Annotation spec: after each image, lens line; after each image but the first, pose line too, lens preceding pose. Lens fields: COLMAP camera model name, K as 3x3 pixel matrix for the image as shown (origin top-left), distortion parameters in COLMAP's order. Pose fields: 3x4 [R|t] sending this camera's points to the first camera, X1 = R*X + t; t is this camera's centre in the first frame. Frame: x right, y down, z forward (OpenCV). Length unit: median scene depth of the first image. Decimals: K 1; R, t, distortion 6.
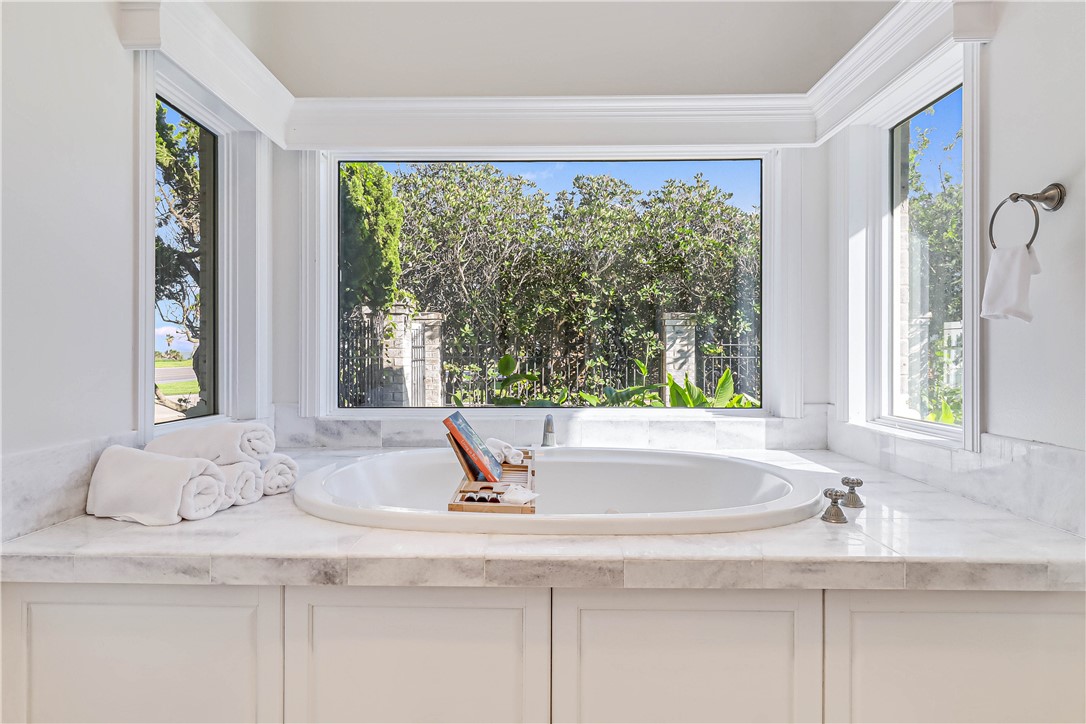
lens RADIAL K [[572.6, 0, 543.0], [0, 572.6, 362.0], [0, 0, 1]] dist [-0.003267, 0.000461]
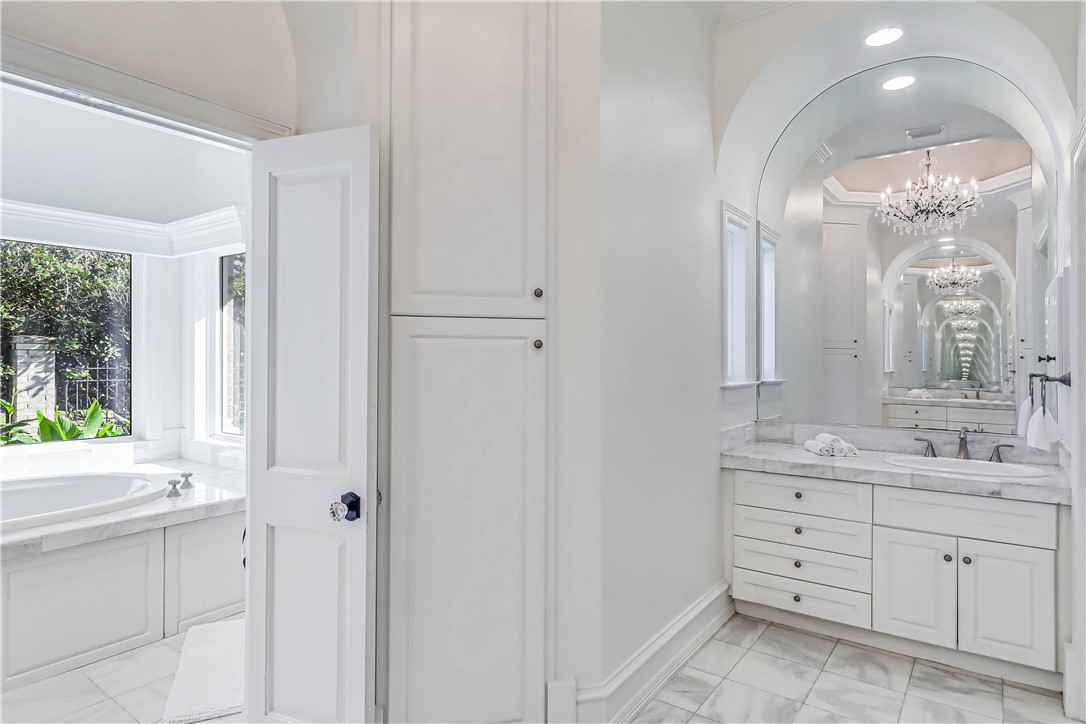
lens RADIAL K [[572.6, 0, 543.0], [0, 572.6, 362.0], [0, 0, 1]] dist [-0.003267, 0.000461]
pose [[0.551225, 0.001764, 0.834355, -0.106648], [0.001623, 0.999994, -0.003187, -0.042709], [-0.834355, 0.003111, 0.551218, -0.284612]]
